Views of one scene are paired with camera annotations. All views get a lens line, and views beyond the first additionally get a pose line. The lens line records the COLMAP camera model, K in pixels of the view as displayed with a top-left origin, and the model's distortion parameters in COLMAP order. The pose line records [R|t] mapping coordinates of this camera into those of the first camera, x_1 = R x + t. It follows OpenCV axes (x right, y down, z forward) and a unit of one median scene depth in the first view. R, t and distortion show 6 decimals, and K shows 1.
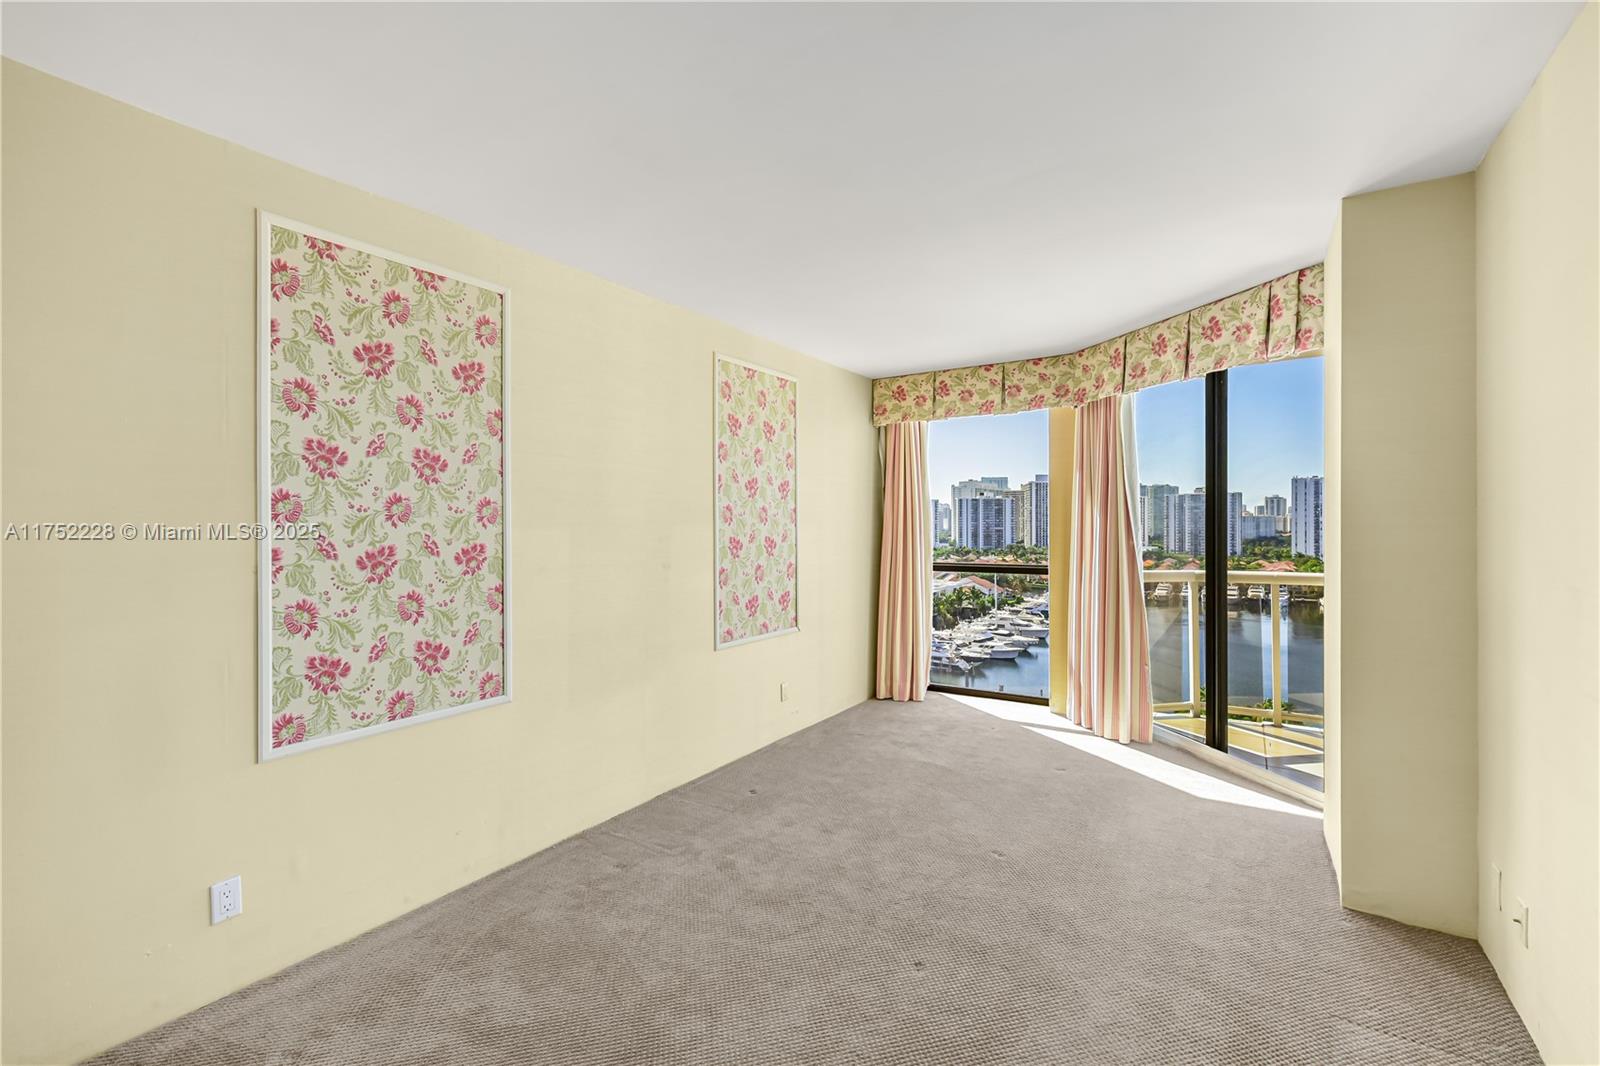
lens RADIAL K [[702.7, 0, 802.0], [0, 702.7, 523.5], [0, 0, 1]] dist [0.002742, 0.000199]
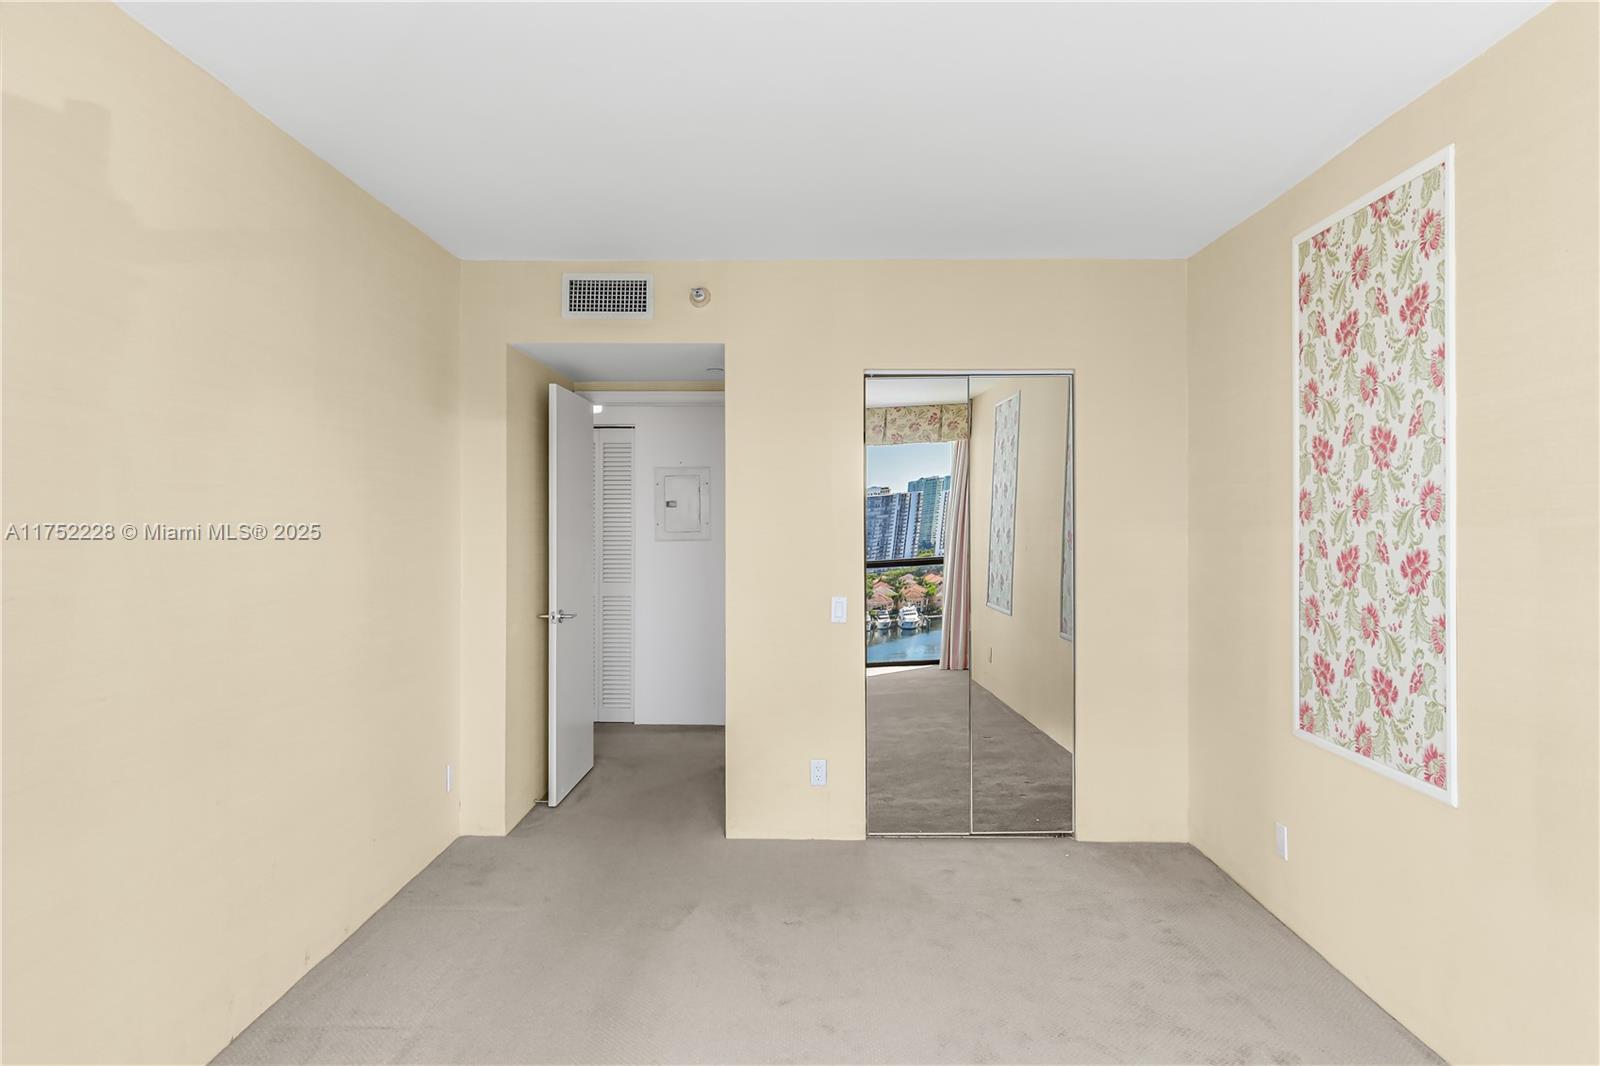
lens RADIAL K [[702.7, 0, 802.0], [0, 702.7, 523.5], [0, 0, 1]] dist [0.002742, 0.000199]
pose [[-0.792281, 0.002723, -0.610151, 0.462862], [0.000786, 0.999994, 0.003443, -0.000021], [0.610156, 0.002248, -0.792278, 1.252444]]
